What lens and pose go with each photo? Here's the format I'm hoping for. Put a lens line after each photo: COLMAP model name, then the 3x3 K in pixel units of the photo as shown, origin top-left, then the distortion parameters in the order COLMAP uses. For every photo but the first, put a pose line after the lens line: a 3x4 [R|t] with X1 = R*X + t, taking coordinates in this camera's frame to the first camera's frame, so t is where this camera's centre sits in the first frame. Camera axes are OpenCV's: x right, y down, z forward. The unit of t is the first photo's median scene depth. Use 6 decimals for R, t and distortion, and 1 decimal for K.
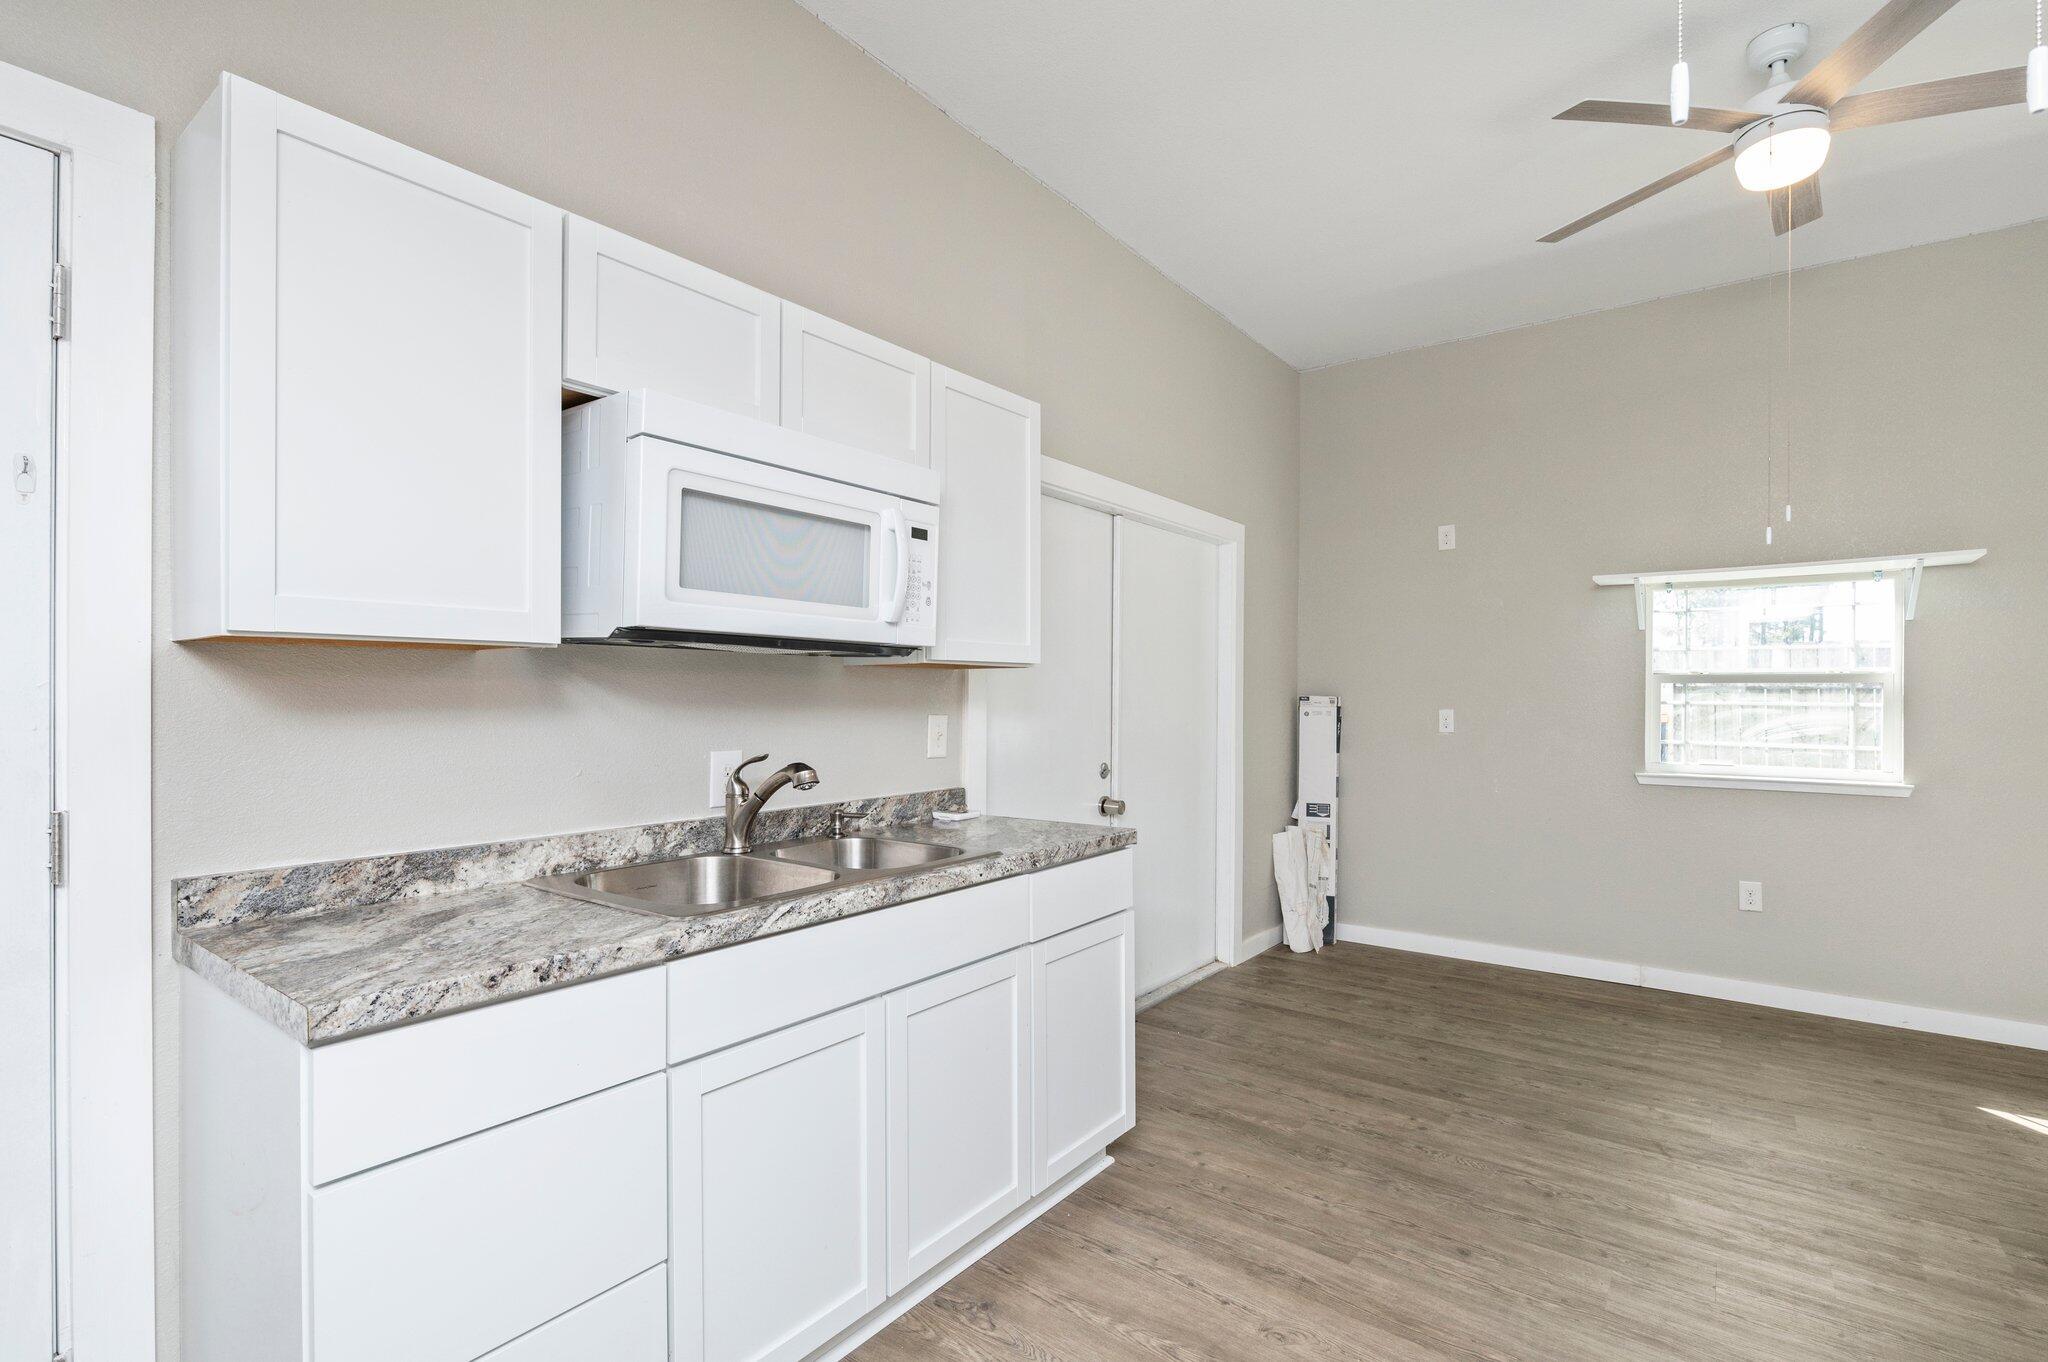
lens RADIAL K [[948.9, 0, 1025.2], [0, 948.9, 700.0], [0, 0, 1]] dist [-0.007108, 0.000853]
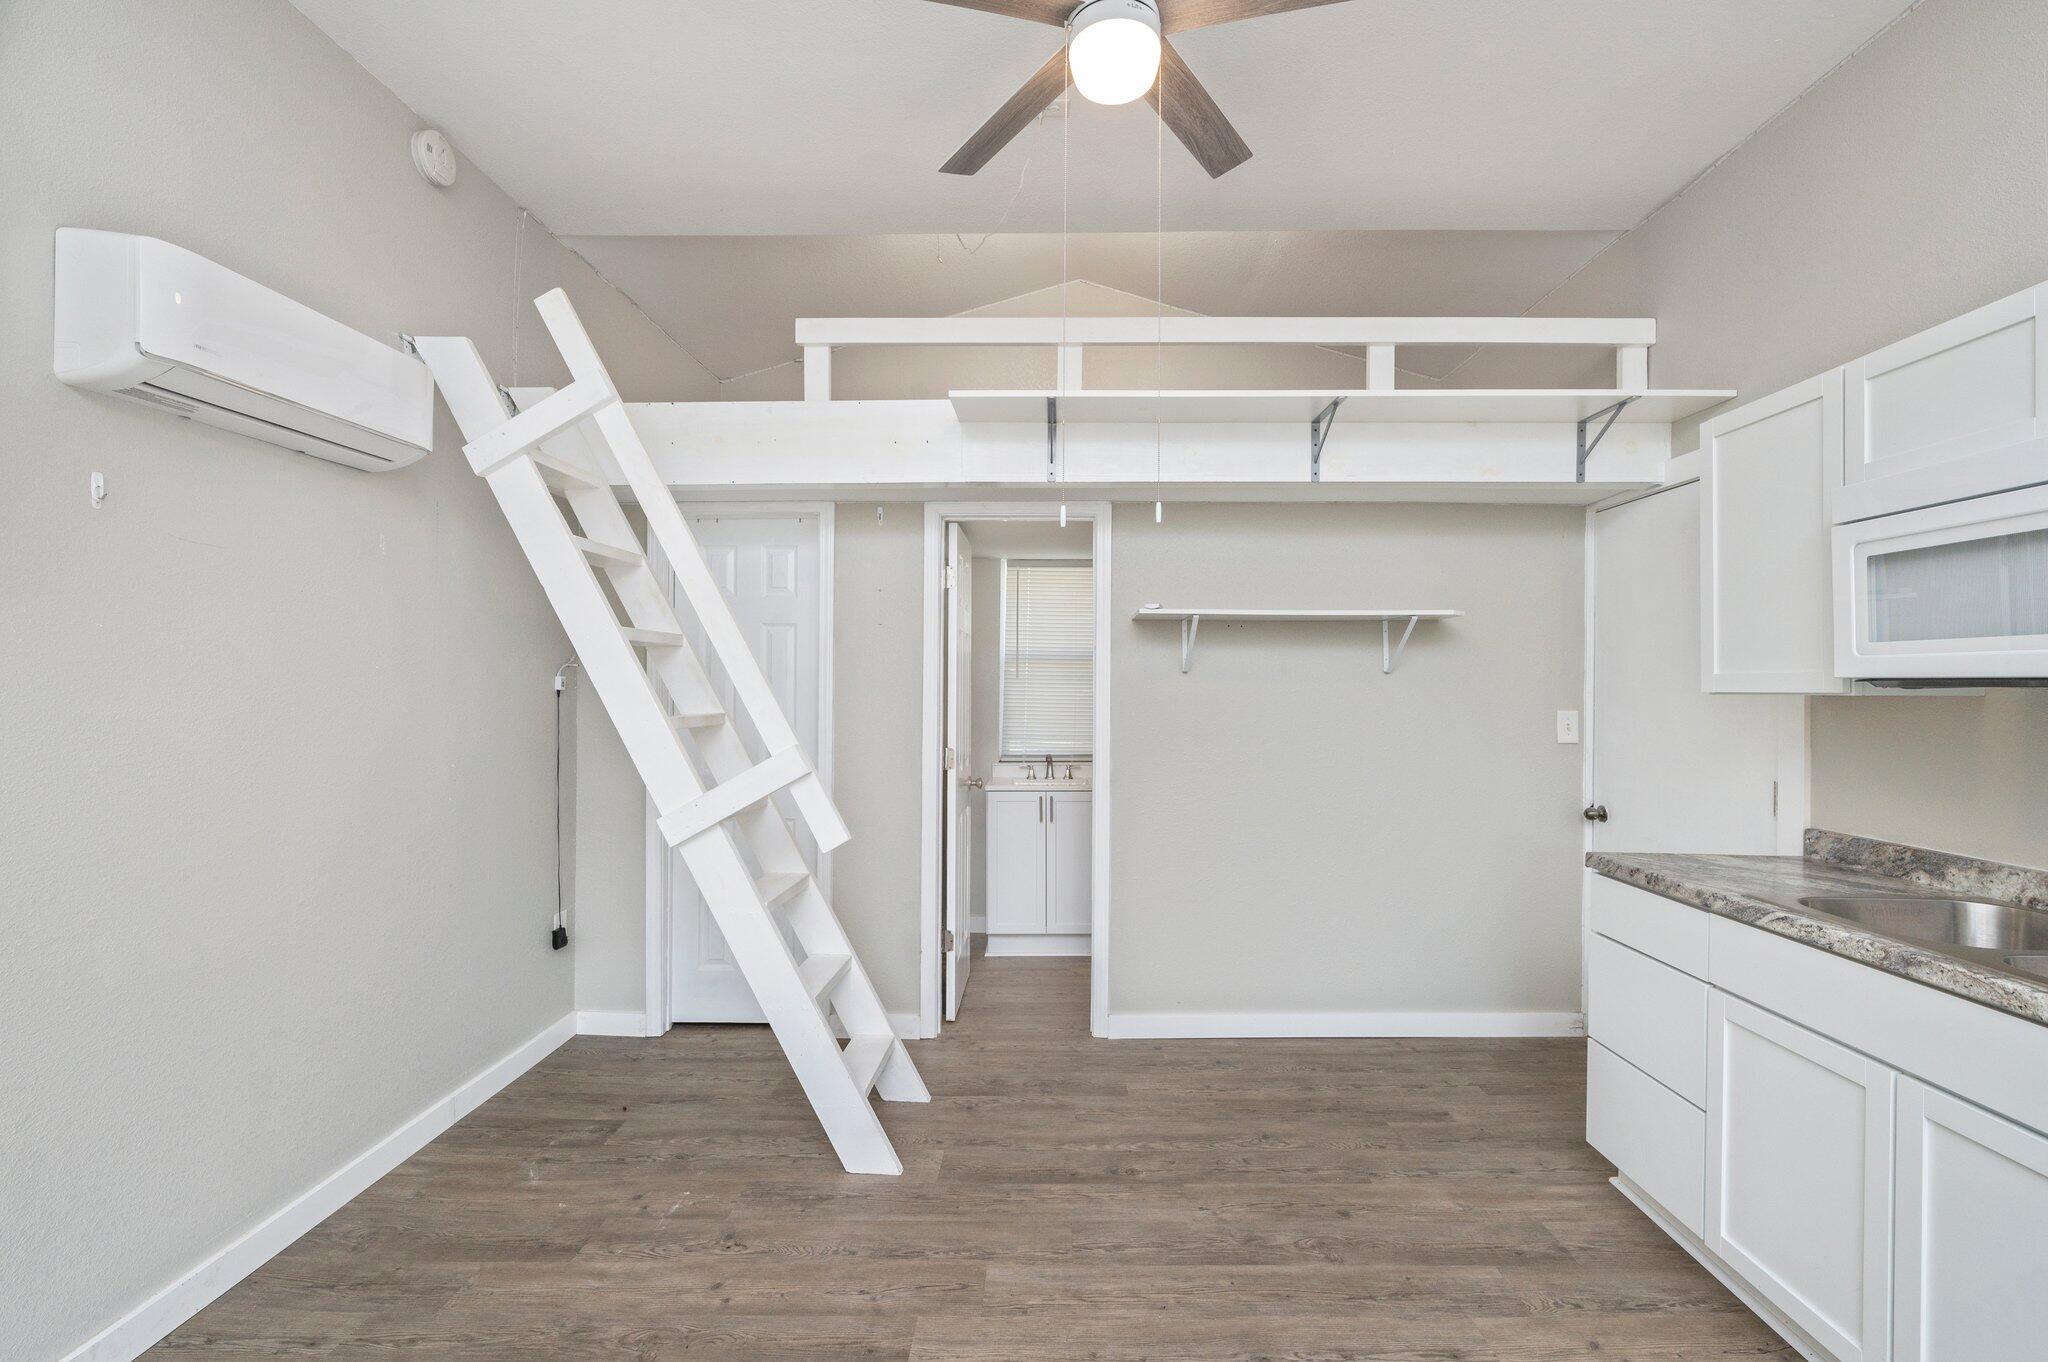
lens RADIAL K [[890.3, 0, 1054.7], [0, 890.3, 683.7], [0, 0, 1]] dist [-0.007176, 0.000171]
pose [[-0.798141, -0.012898, -0.602332, 0.998658], [-0.014049, 0.999897, -0.002796, -0.047243], [0.602307, 0.006231, -0.798241, 1.162938]]
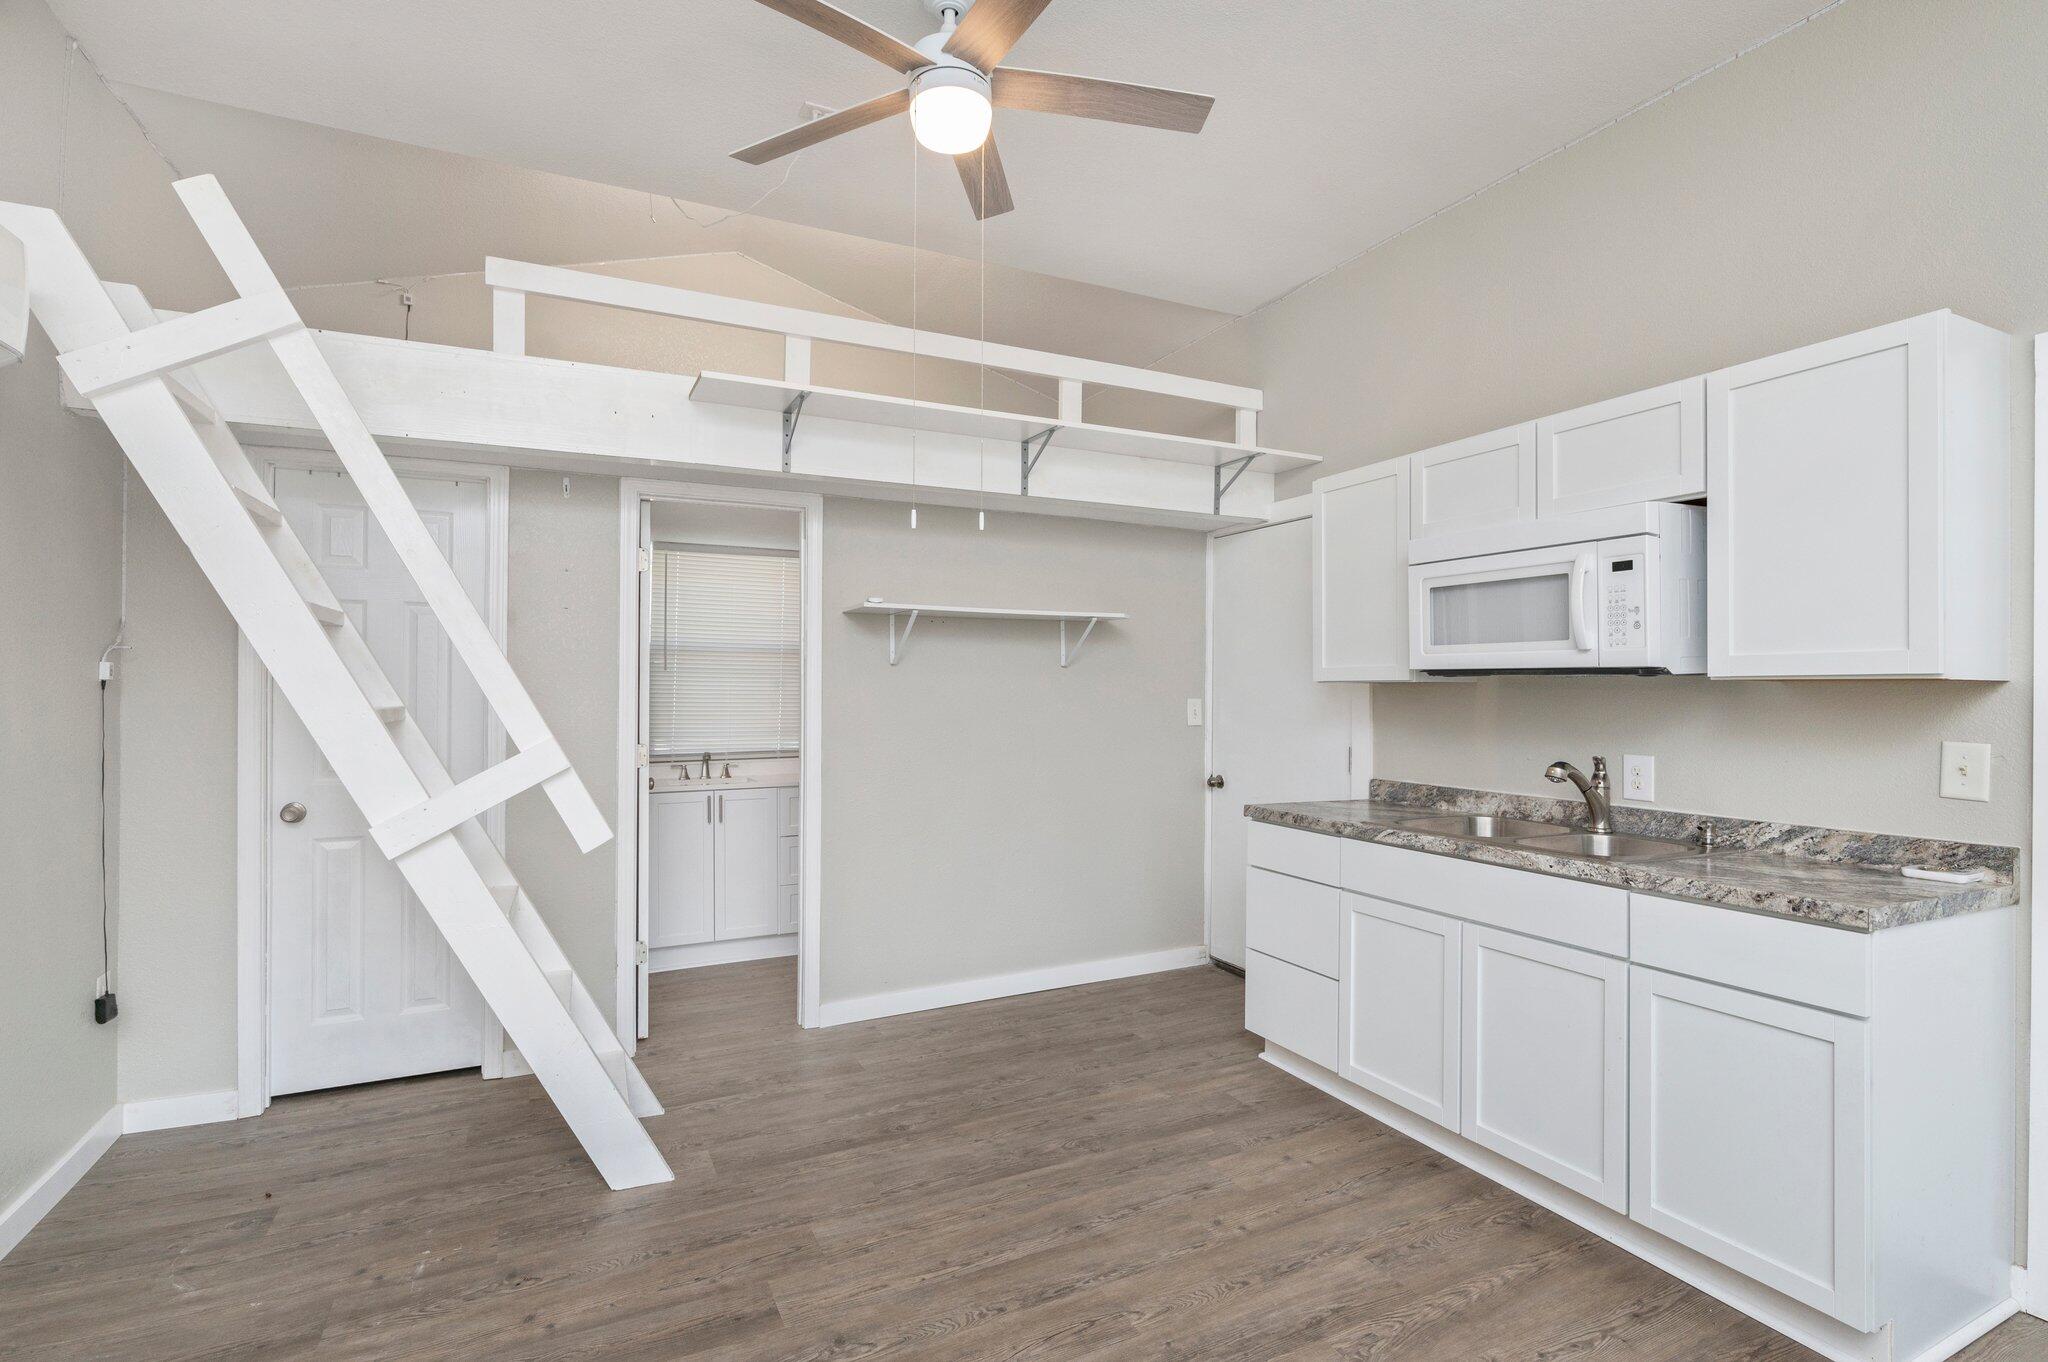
lens RADIAL K [[948.9, 0, 1031.4], [0, 948.9, 683.4], [0, 0, 1]] dist [-0.007108, 0.000853]
pose [[-0.446539, -0.013412, -0.894664, 1.389763], [-0.012065, 0.999887, -0.008968, -0.023279], [0.894683, 0.006789, -0.446650, 1.030908]]
